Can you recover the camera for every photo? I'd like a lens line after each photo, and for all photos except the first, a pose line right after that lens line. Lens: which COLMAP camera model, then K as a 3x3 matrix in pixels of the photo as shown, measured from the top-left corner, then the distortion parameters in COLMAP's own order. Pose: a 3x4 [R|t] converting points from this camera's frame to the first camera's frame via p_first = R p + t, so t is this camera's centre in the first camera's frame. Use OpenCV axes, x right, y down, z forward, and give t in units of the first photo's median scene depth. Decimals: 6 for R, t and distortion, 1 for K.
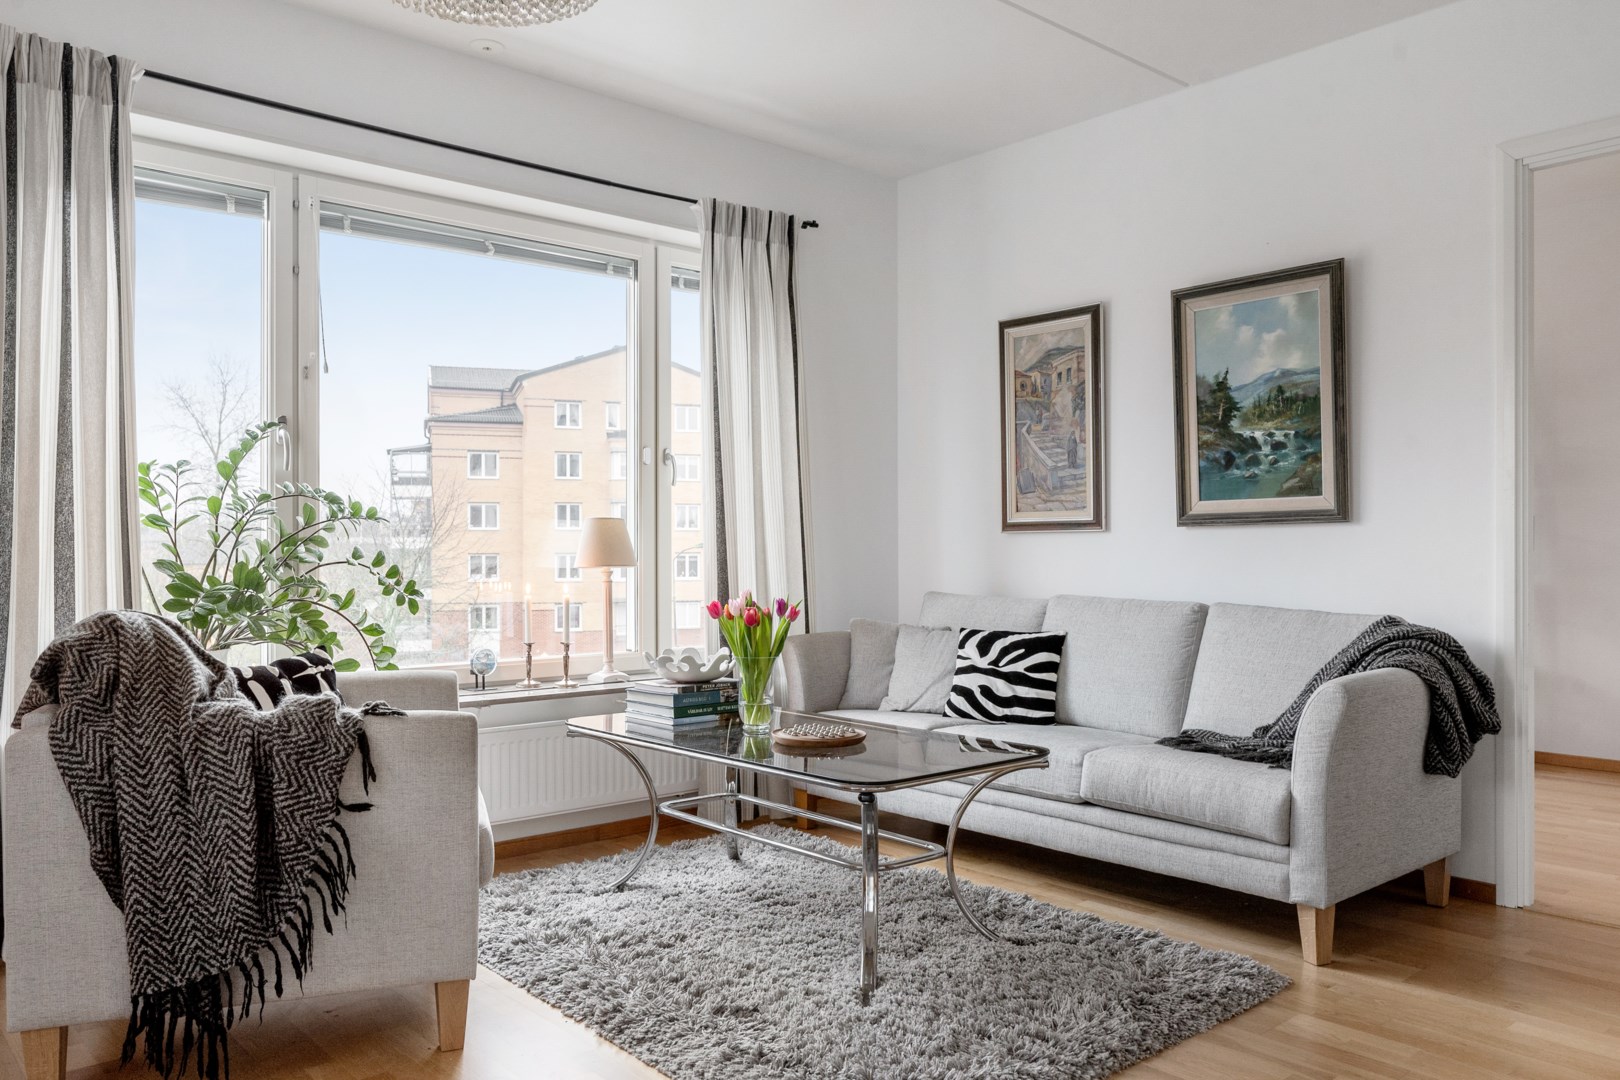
lens RADIAL K [[1208.4, 0, 803.2], [0, 1208.4, 550.8], [0, 0, 1]] dist [-0.004978, 0.006184]
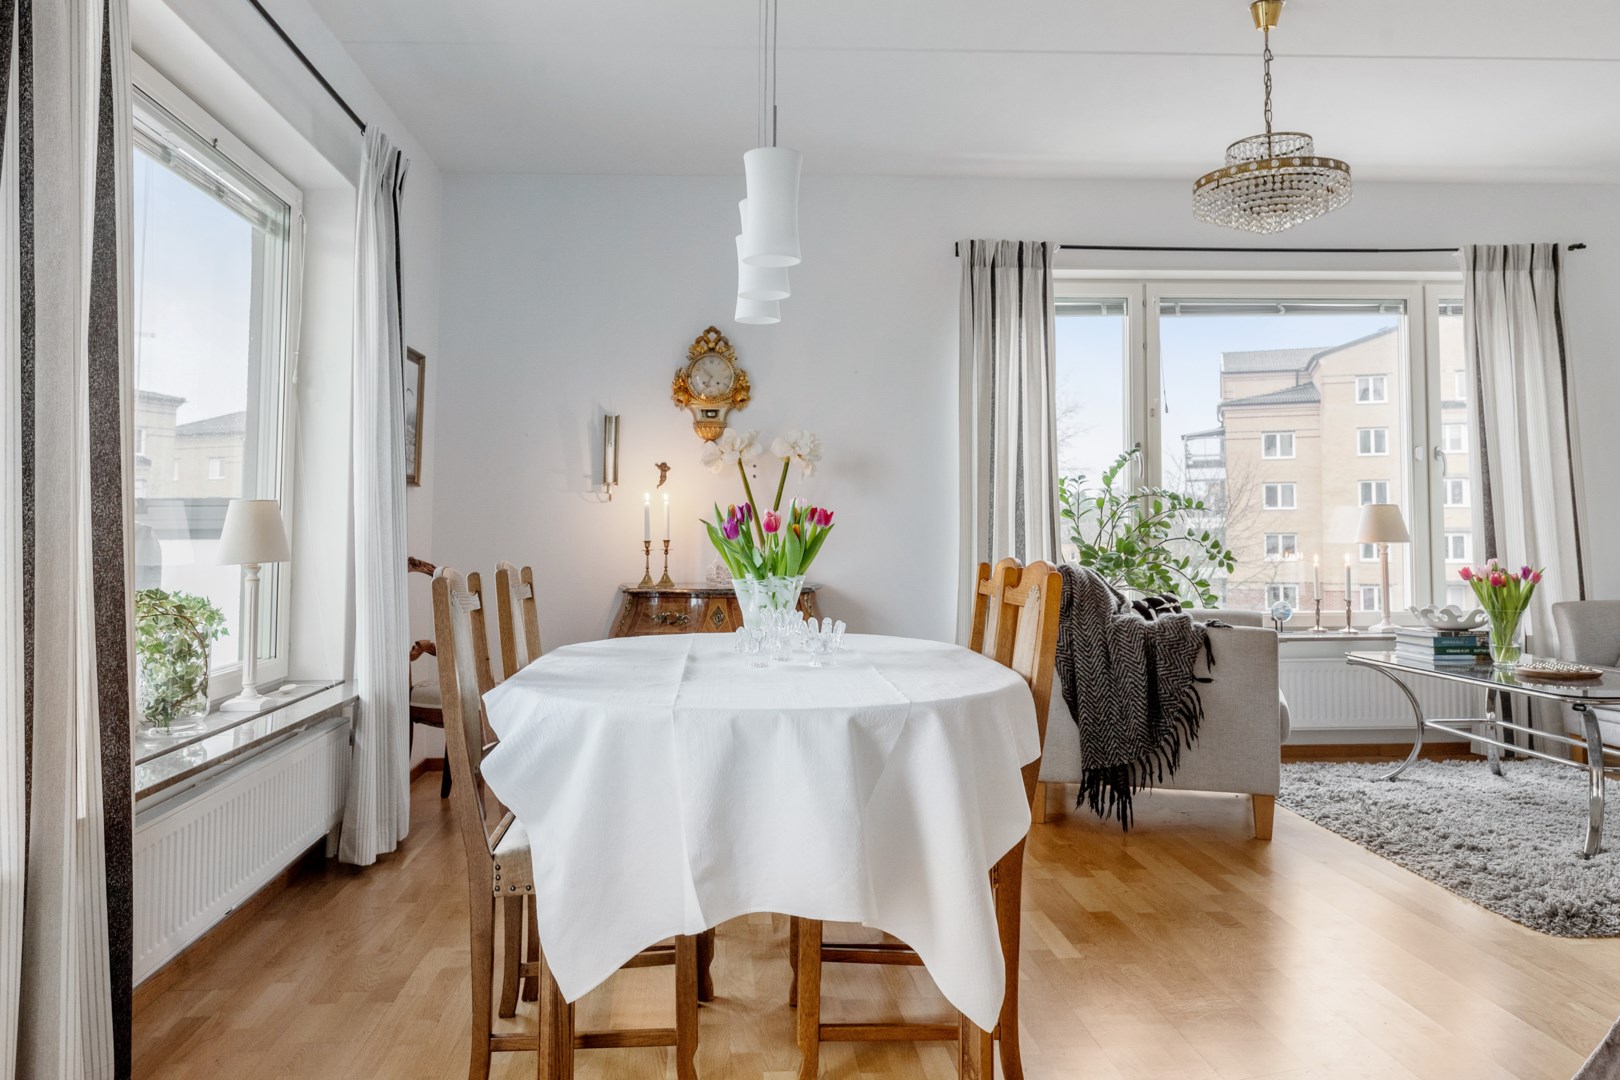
lens RADIAL K [[1208.4, 0, 711.2], [0, 1208.4, 503.7], [0, 0, 1]] dist [-0.004978, 0.006184]
pose [[0.765594, -0.019072, -0.643041, 0.137952], [0.004656, 0.999699, -0.024108, 0.000070], [0.643307, 0.015463, 0.765452, -0.521879]]
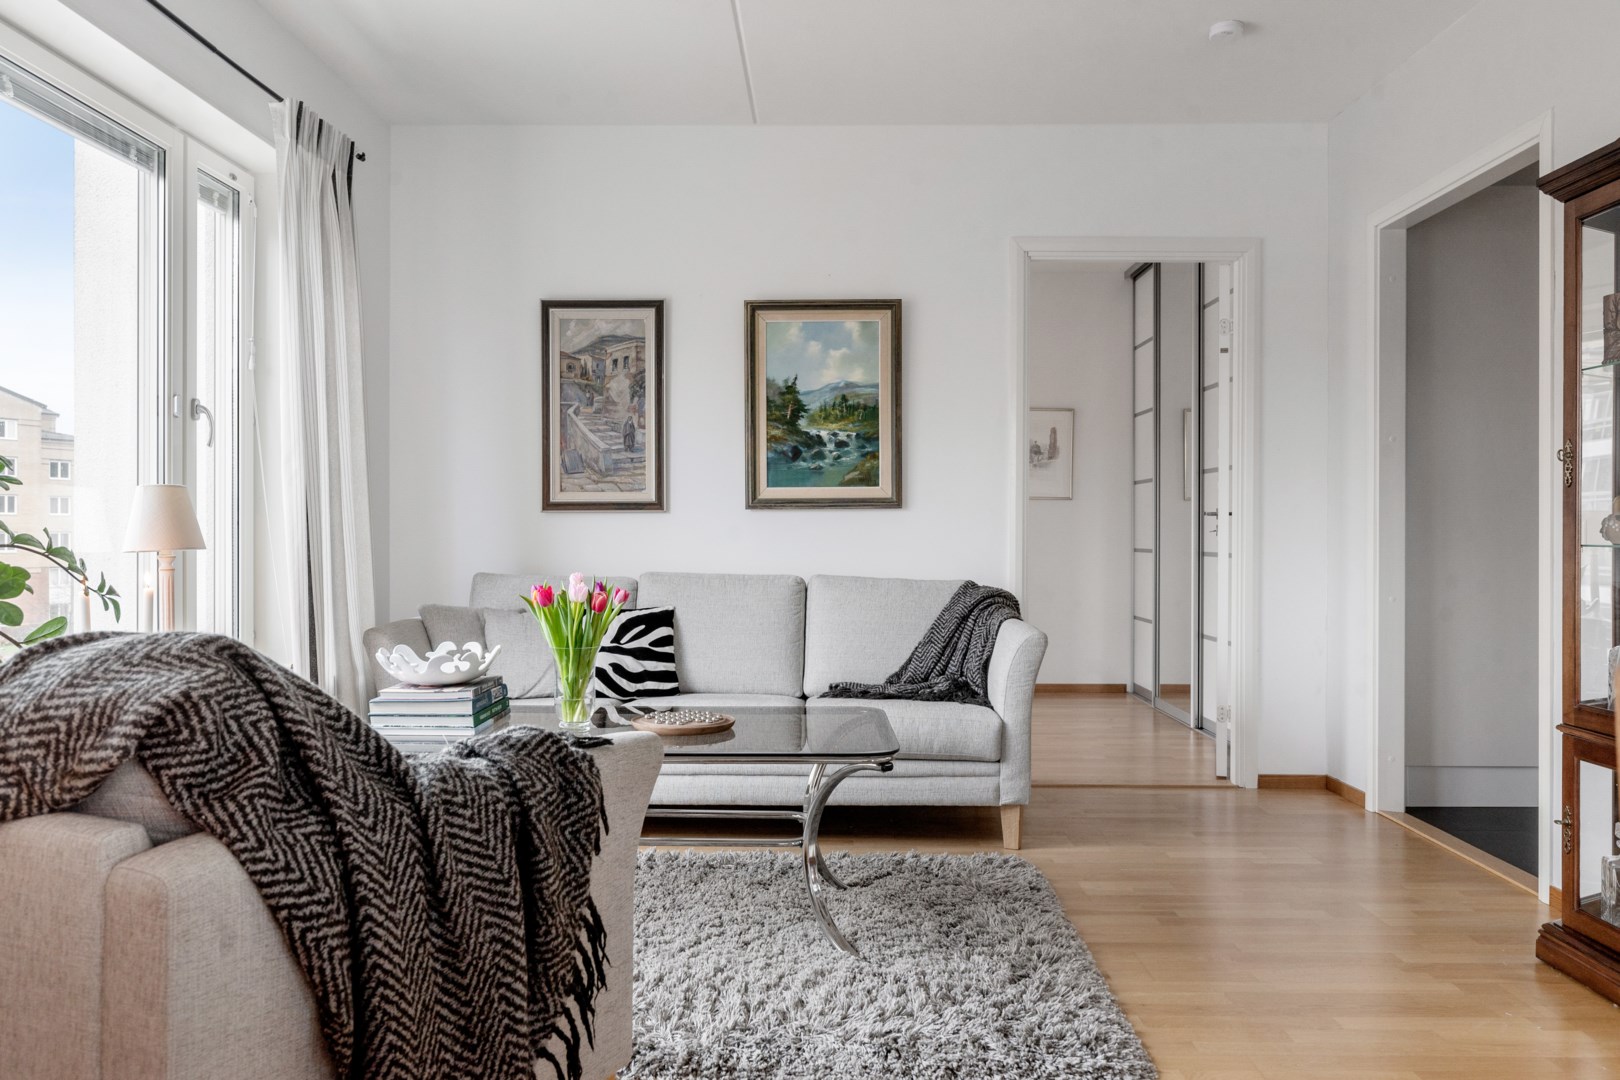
lens RADIAL K [[1136.4, 0, 805.0], [0, 1136.4, 532.6], [0, 0, 1]] dist [-0.010214, 0.013805]
pose [[0.675541, 0.001096, 0.737322, -0.481349], [-0.002774, 0.999996, 0.001055, 0.000705], [-0.737317, -0.002758, 0.675541, 0.260926]]
